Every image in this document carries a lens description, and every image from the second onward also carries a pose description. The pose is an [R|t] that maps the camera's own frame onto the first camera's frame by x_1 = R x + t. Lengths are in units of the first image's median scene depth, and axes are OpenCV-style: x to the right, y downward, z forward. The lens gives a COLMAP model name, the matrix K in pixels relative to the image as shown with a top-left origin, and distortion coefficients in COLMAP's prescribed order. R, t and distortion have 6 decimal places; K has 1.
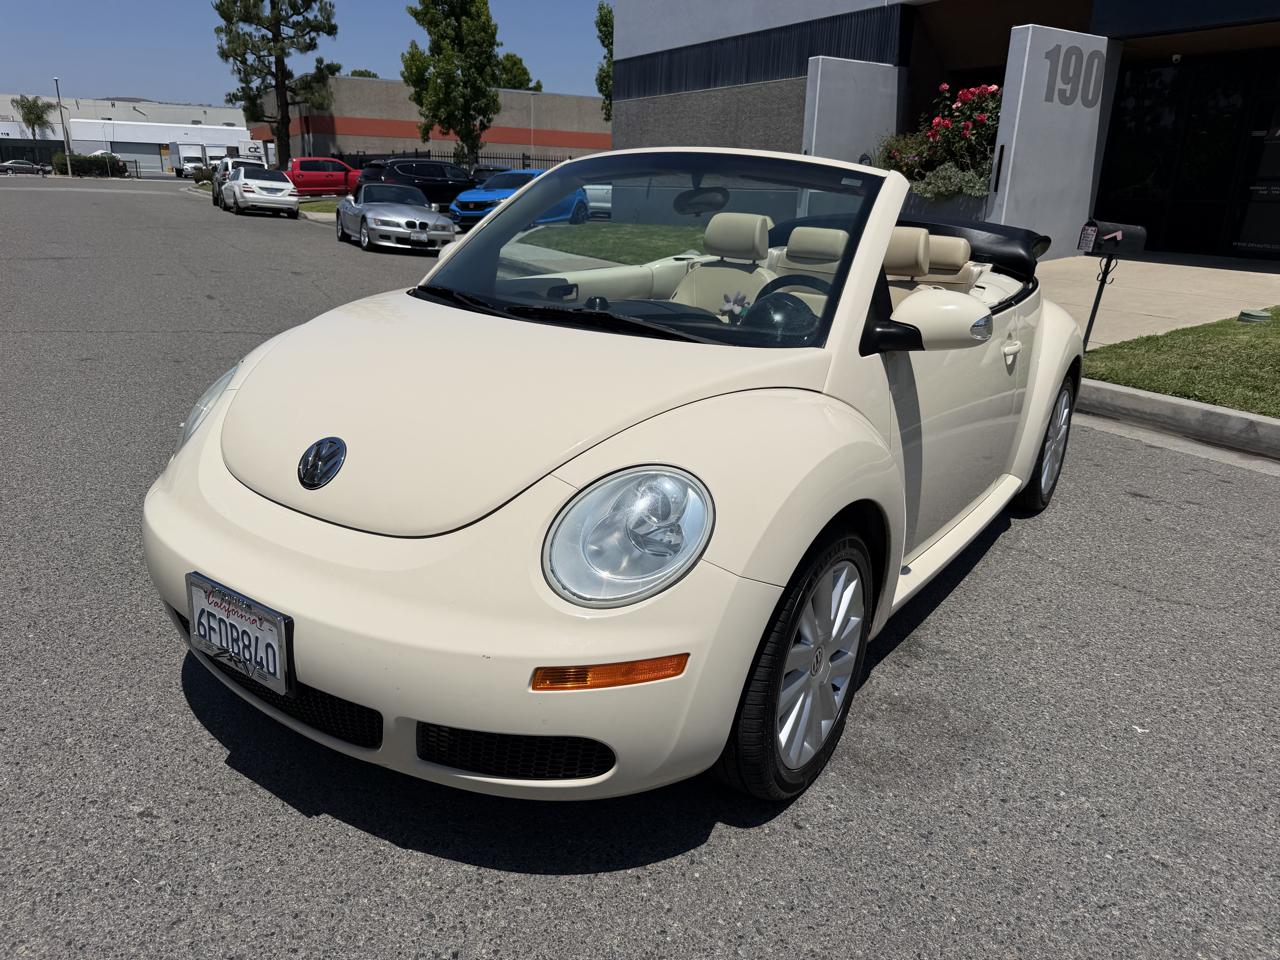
lens RADIAL K [[910.7, 0, 637.6], [0, 910.7, 464.9], [0, 0, 1]] dist [-0.003866, -0.009525]
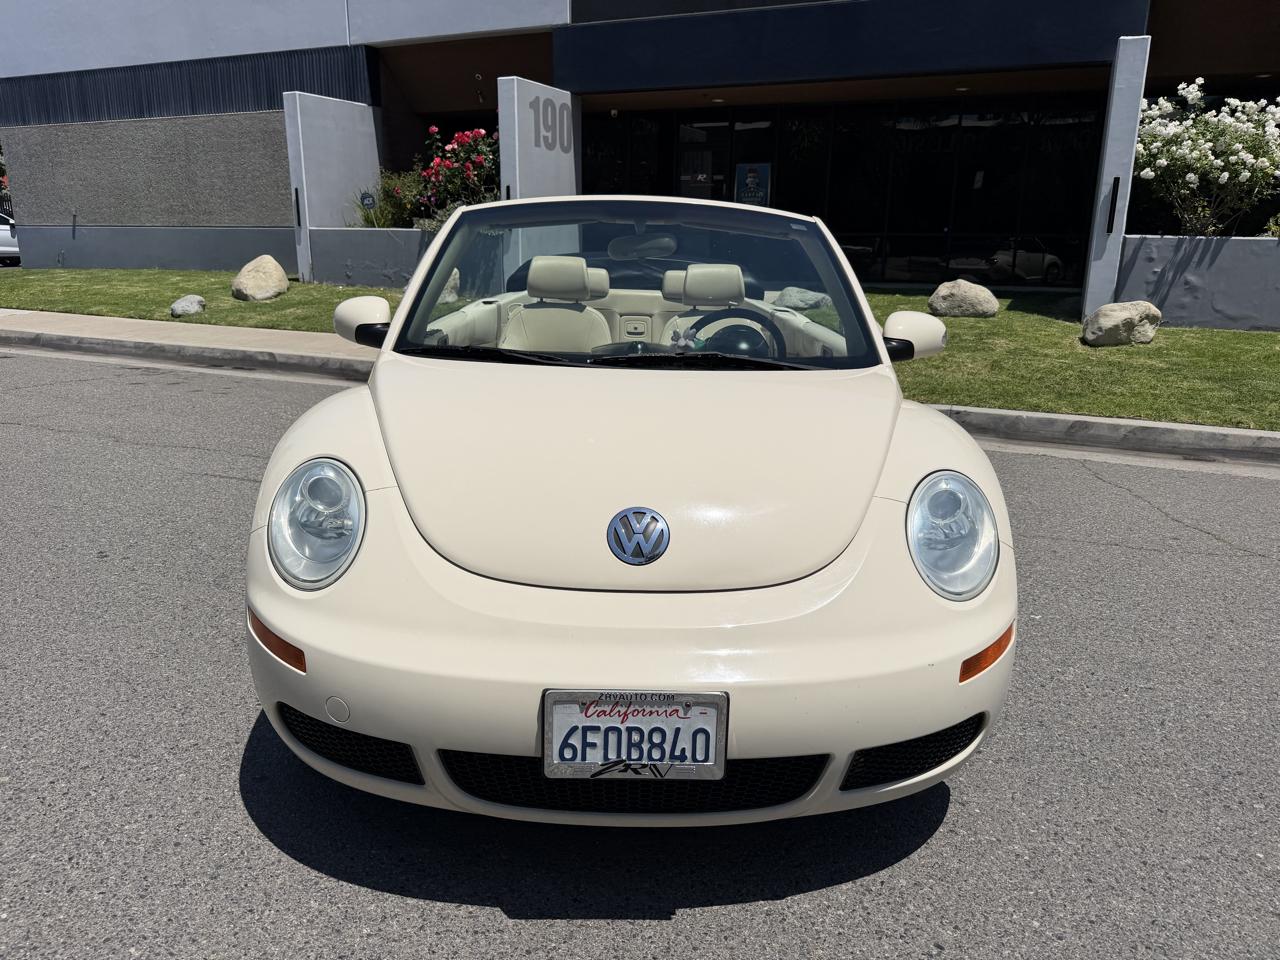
lens RADIAL K [[908.6, 0, 643.8], [0, 908.6, 474.8], [0, 0, 1]] dist [-0.001704, -0.009899]
pose [[0.812102, -0.167554, 0.558941, -0.092218], [0.181926, 0.982845, 0.030303, -0.009826], [-0.554430, 0.077077, 0.828653, 0.024280]]
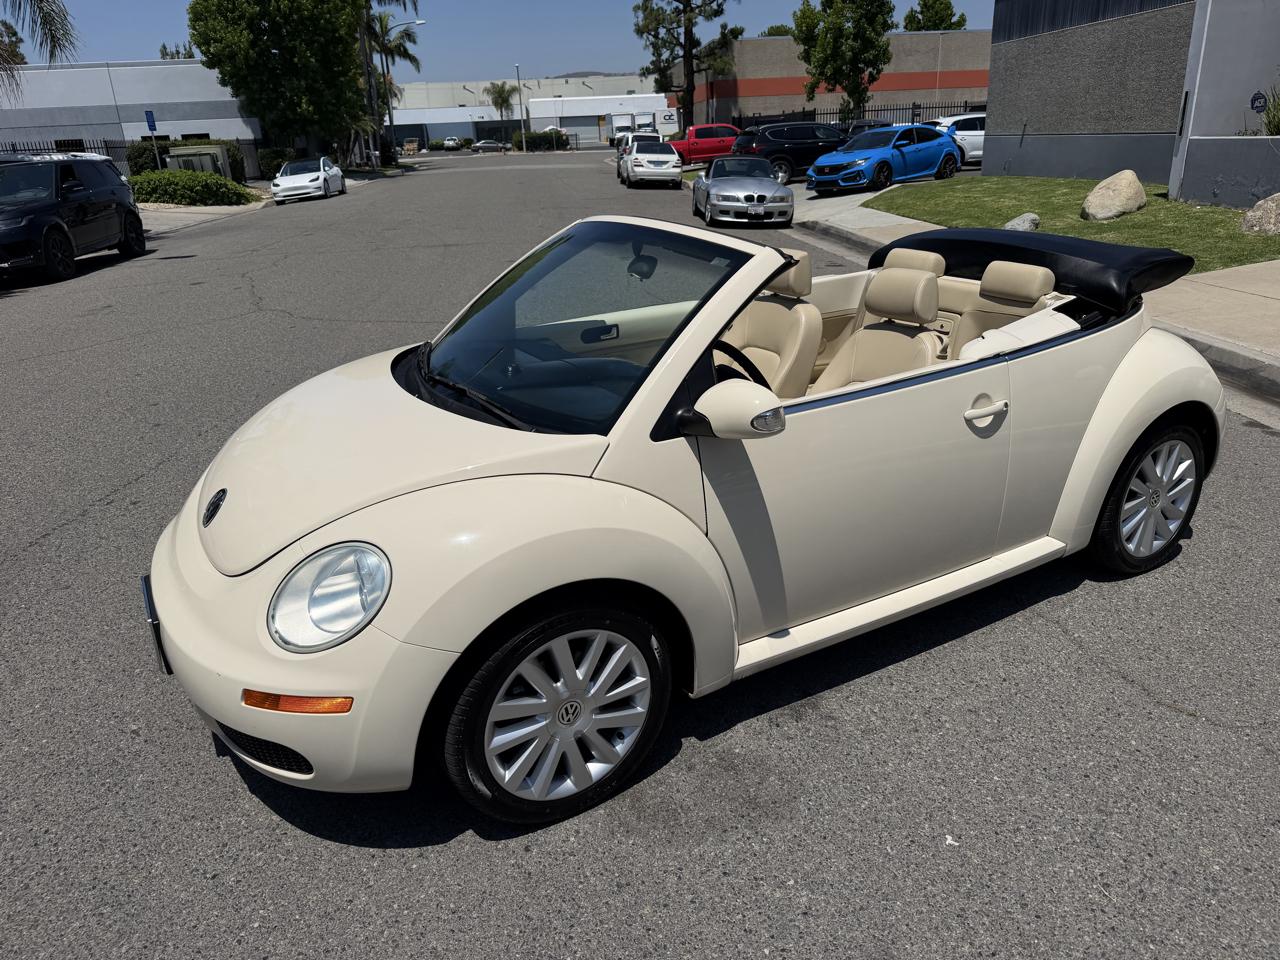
lens RADIAL K [[902.7, 0, 642.6], [0, 902.7, 478.8], [0, 0, 1]] dist [0.010687, -0.023089]
pose [[0.910391, 0.079182, -0.406102, 0.081652], [-0.052599, 0.995702, 0.076228, -0.019121], [0.410392, -0.048037, 0.910643, 0.002439]]
